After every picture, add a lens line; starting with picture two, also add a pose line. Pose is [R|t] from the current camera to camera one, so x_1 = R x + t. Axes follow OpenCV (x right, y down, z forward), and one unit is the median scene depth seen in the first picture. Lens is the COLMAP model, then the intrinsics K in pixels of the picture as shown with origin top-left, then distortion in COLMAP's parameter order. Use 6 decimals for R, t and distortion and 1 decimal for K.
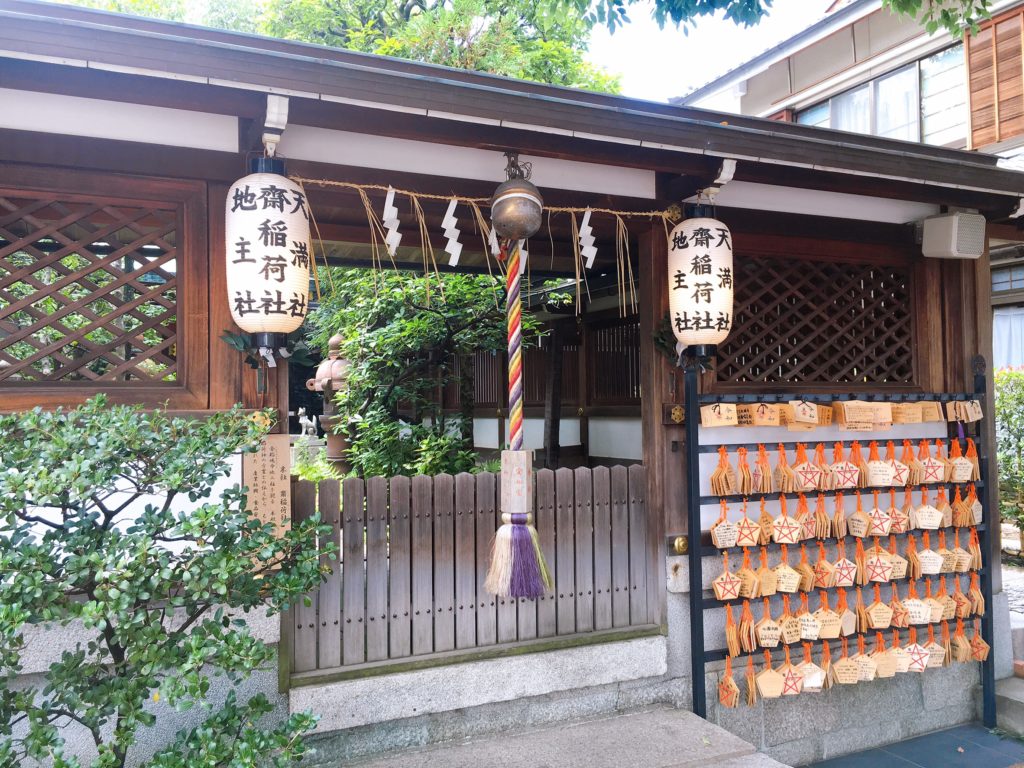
lens RADIAL K [[868.0, 0, 519.2], [0, 868.0, 379.1], [0, 0, 1]] dist [0.080081, -0.106888]
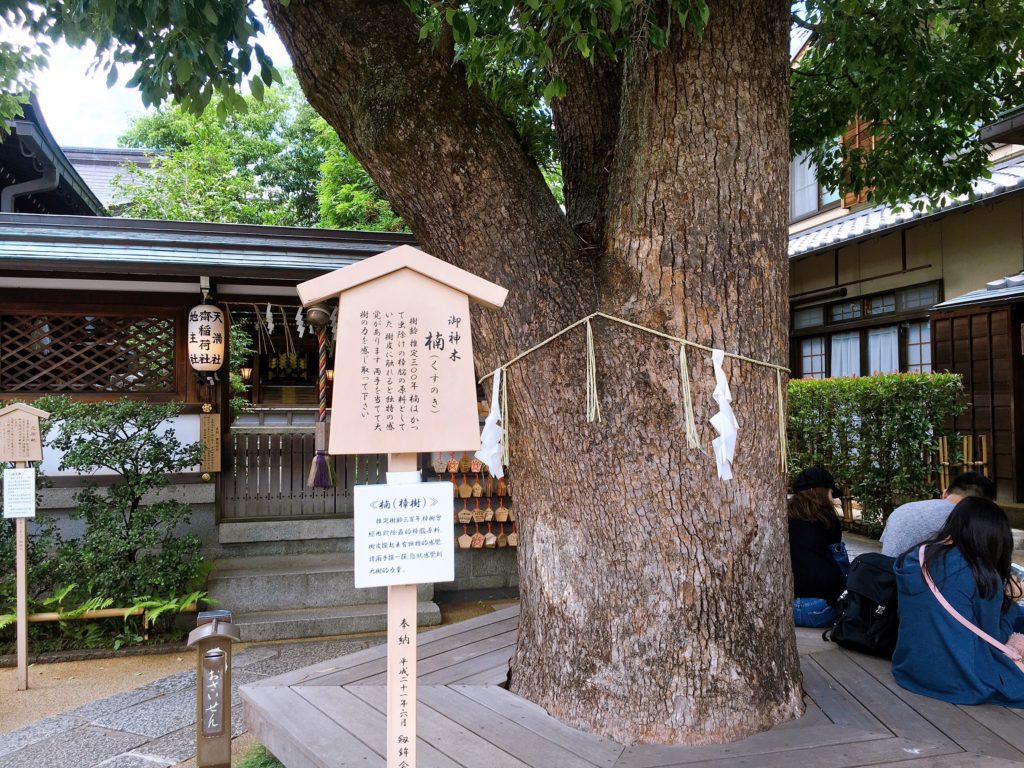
lens RADIAL K [[868.0, 0, 519.2], [0, 868.0, 379.1], [0, 0, 1]] dist [0.080081, -0.106888]
pose [[0.984294, 0.000067, -0.176537, 0.939679], [-0.000511, 0.999997, -0.002472, -0.023304], [0.176536, 0.002524, 0.984291, -1.159795]]
